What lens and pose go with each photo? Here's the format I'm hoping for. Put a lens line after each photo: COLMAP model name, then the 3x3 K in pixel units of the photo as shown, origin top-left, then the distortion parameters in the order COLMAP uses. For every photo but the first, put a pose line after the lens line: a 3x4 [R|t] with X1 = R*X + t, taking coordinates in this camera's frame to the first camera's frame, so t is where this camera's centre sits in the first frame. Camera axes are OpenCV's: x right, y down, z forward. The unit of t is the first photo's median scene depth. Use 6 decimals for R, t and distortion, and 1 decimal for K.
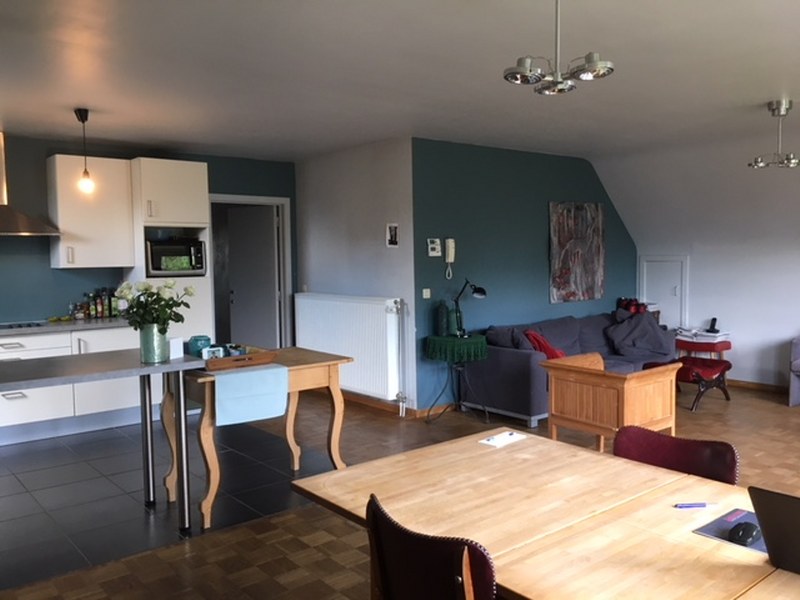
lens RADIAL K [[681.3, 0, 397.4], [0, 681.3, 297.6], [0, 0, 1]] dist [0.092439, -0.143330]
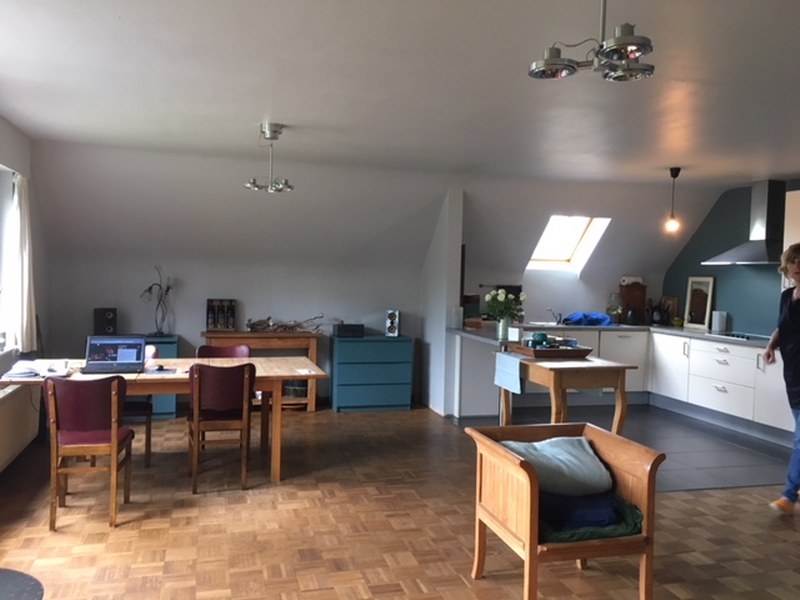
lens RADIAL K [[681.3, 0, 397.4], [0, 681.3, 297.6], [0, 0, 1]] dist [0.092439, -0.143330]
pose [[-0.405623, 0.036352, -0.913317, 0.751320], [-0.077456, 0.994248, 0.073973, -0.065609], [0.910753, 0.100747, -0.400474, 0.833528]]
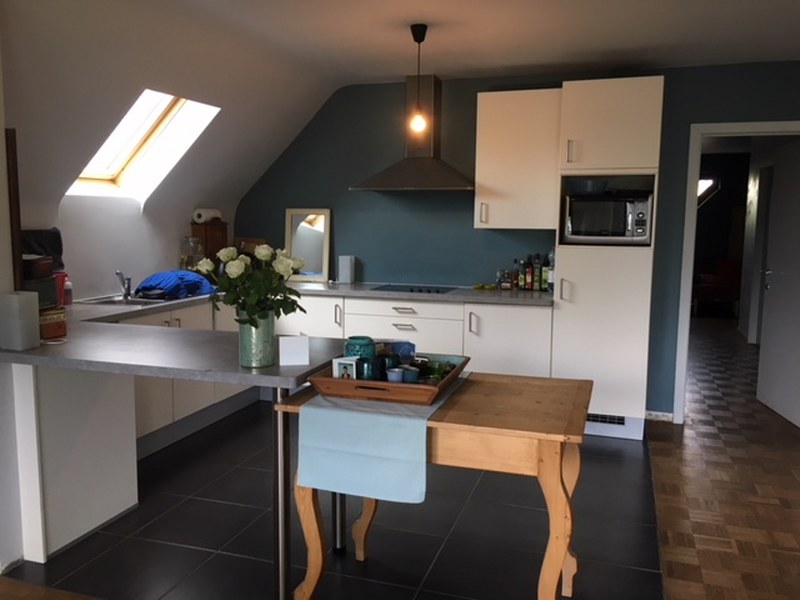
lens RADIAL K [[681.3, 0, 397.4], [0, 681.3, 297.6], [0, 0, 1]] dist [0.092439, -0.143330]
pose [[0.536909, 0.118493, -0.835277, 0.173105], [-0.069919, 0.992931, 0.095915, -0.030165], [0.840738, 0.006904, 0.541398, 0.433882]]
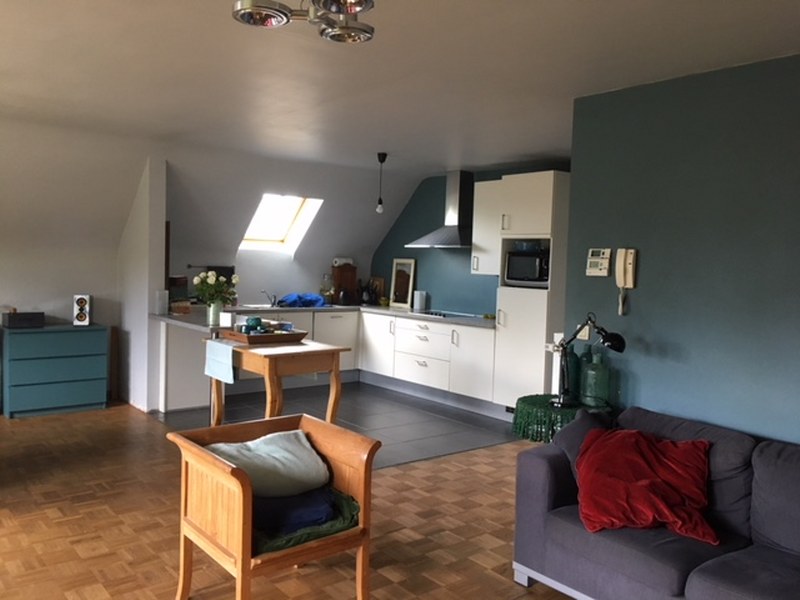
lens RADIAL K [[681.3, 0, 397.4], [0, 681.3, 297.6], [0, 0, 1]] dist [0.092439, -0.143330]
pose [[-0.005872, 0.067608, -0.997695, 0.699883], [-0.096010, 0.993065, 0.067859, -0.066791], [0.995363, 0.096187, 0.000659, 0.823143]]
